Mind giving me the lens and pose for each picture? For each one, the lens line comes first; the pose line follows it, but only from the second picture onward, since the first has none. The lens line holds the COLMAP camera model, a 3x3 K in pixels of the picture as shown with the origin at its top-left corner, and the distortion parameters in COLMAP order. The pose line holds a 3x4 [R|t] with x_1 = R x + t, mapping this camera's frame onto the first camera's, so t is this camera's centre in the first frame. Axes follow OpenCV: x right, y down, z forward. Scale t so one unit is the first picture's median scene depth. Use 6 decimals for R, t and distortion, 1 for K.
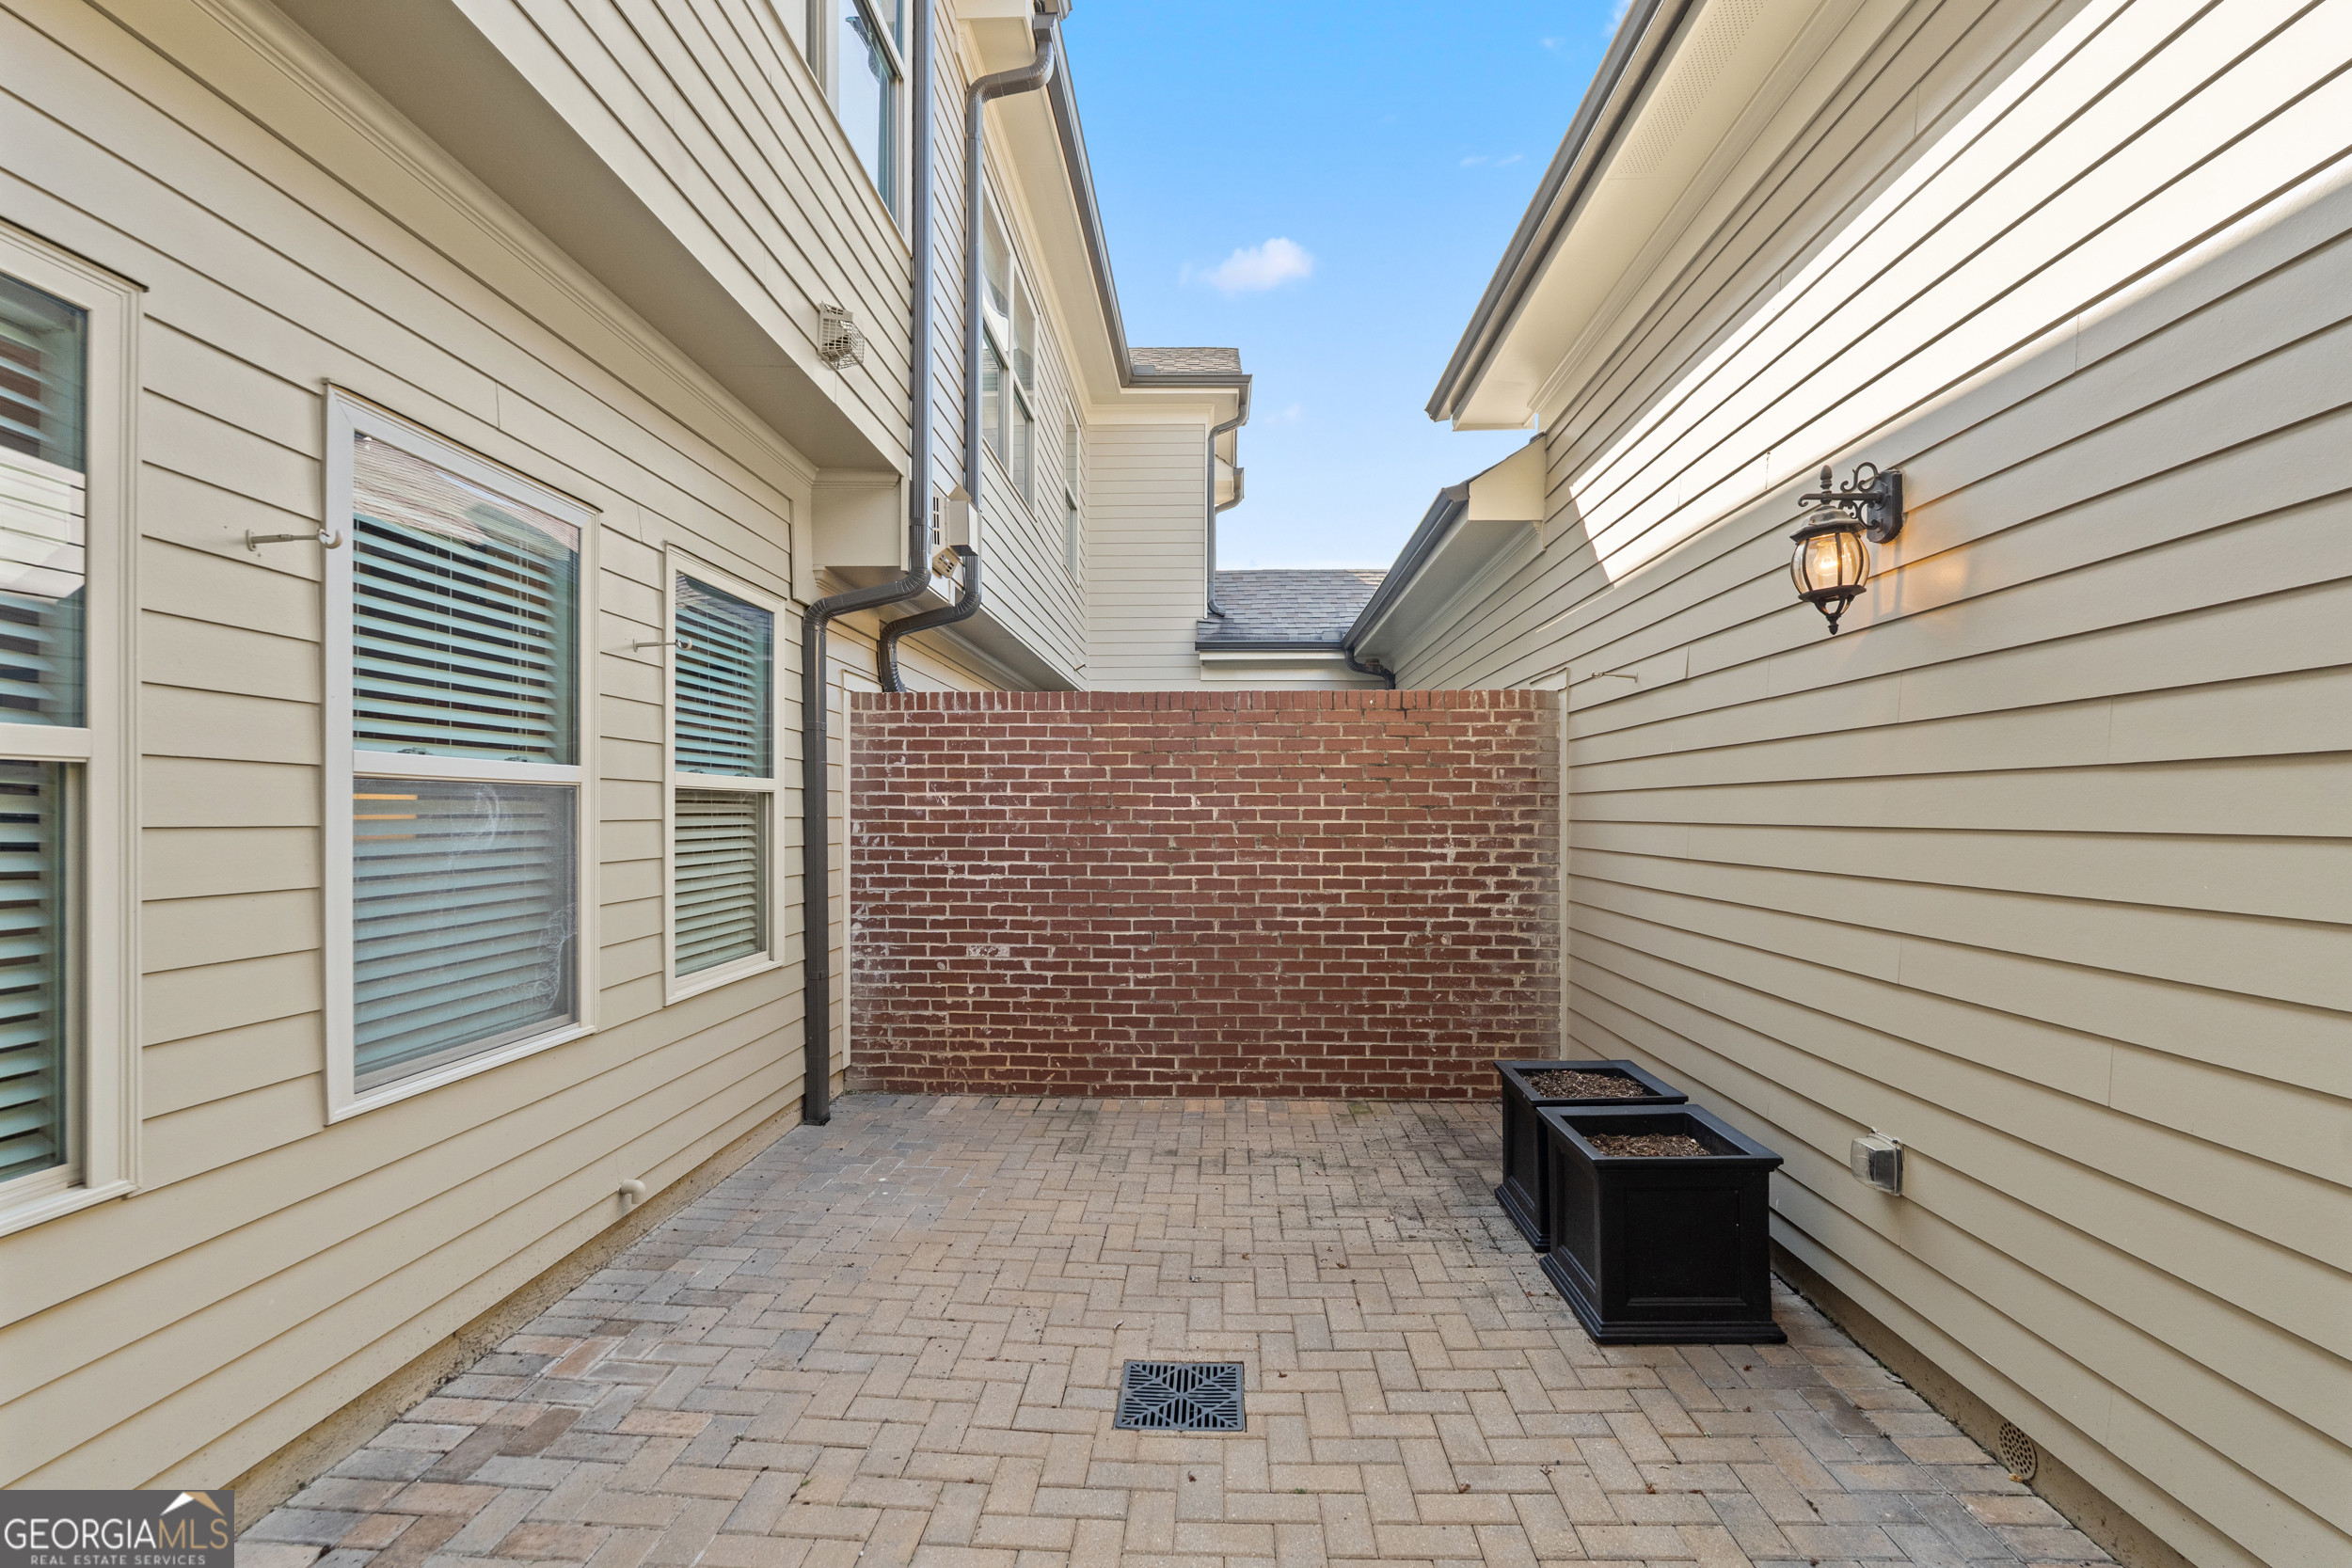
lens RADIAL K [[1077.6, 0, 1211.7], [0, 1077.6, 796.6], [0, 0, 1]] dist [-0.000769, -0.000150]
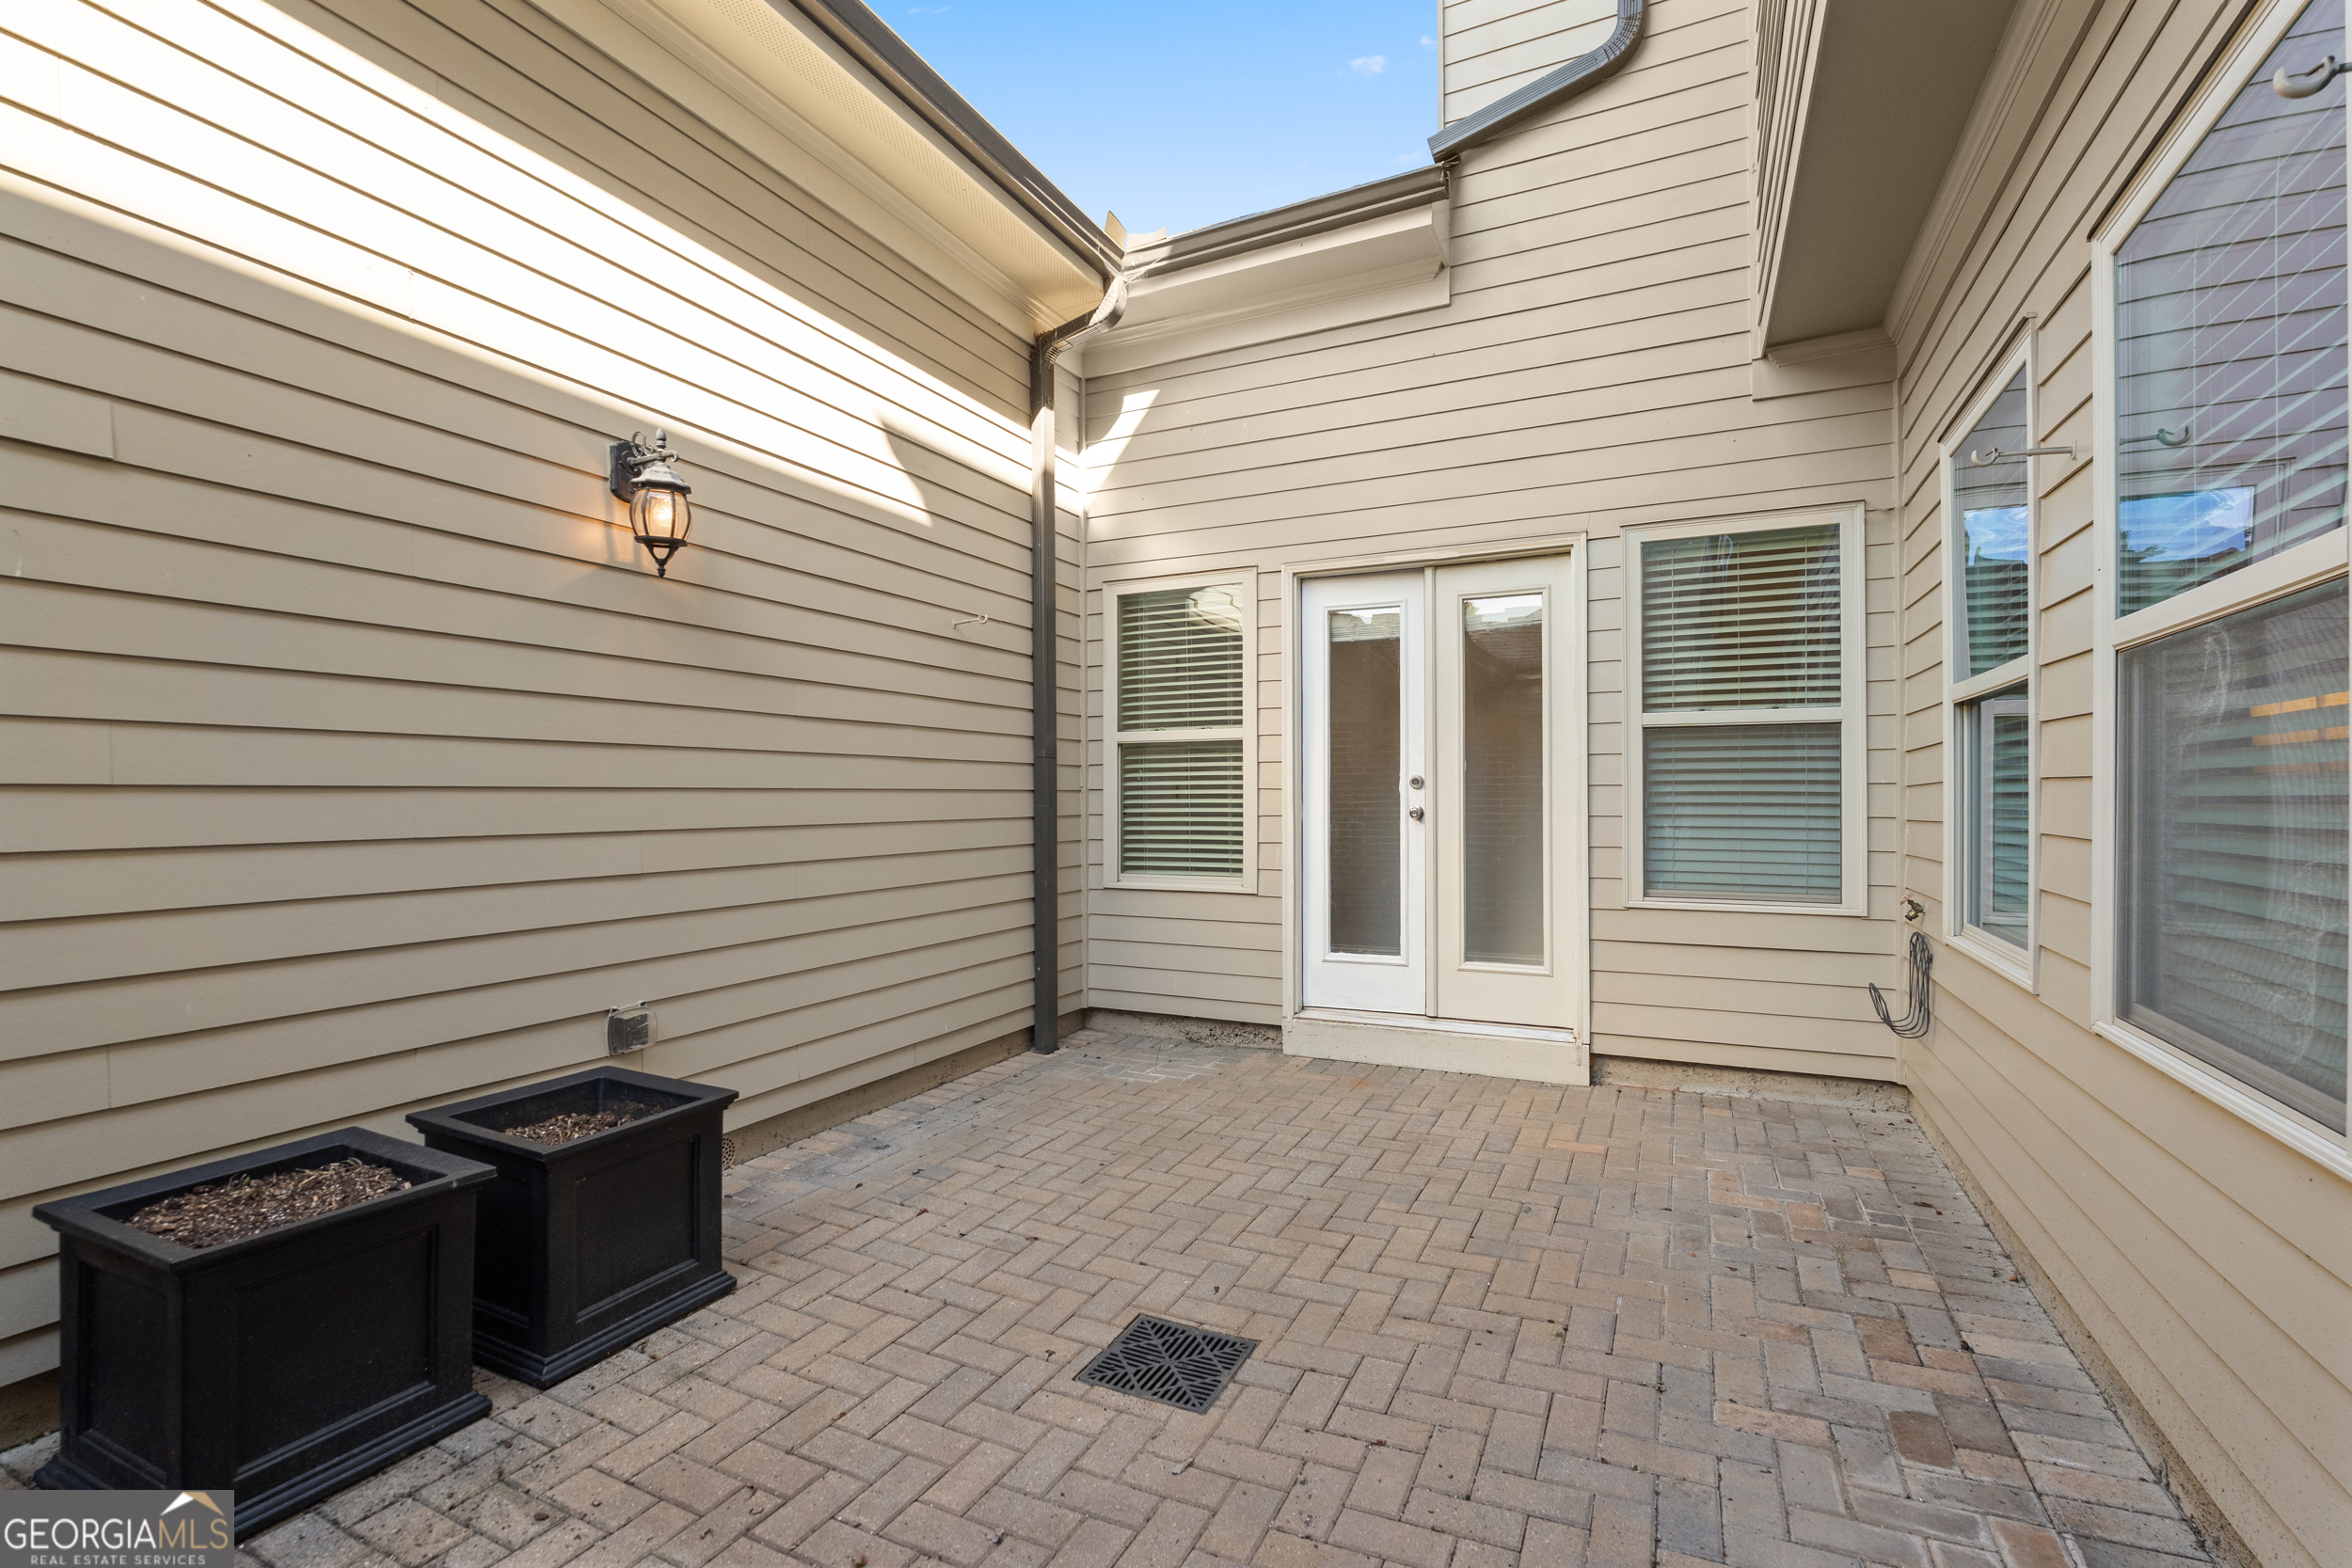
lens RADIAL K [[1053.2, 0, 1175.2], [0, 1053.2, 761.2], [0, 0, 1]] dist [-0.002003, -0.000666]
pose [[-0.905751, 0.015660, 0.423522, -0.404474], [-0.001859, 0.999161, -0.040920, 0.094050], [-0.423807, -0.037851, -0.904961, 1.786001]]
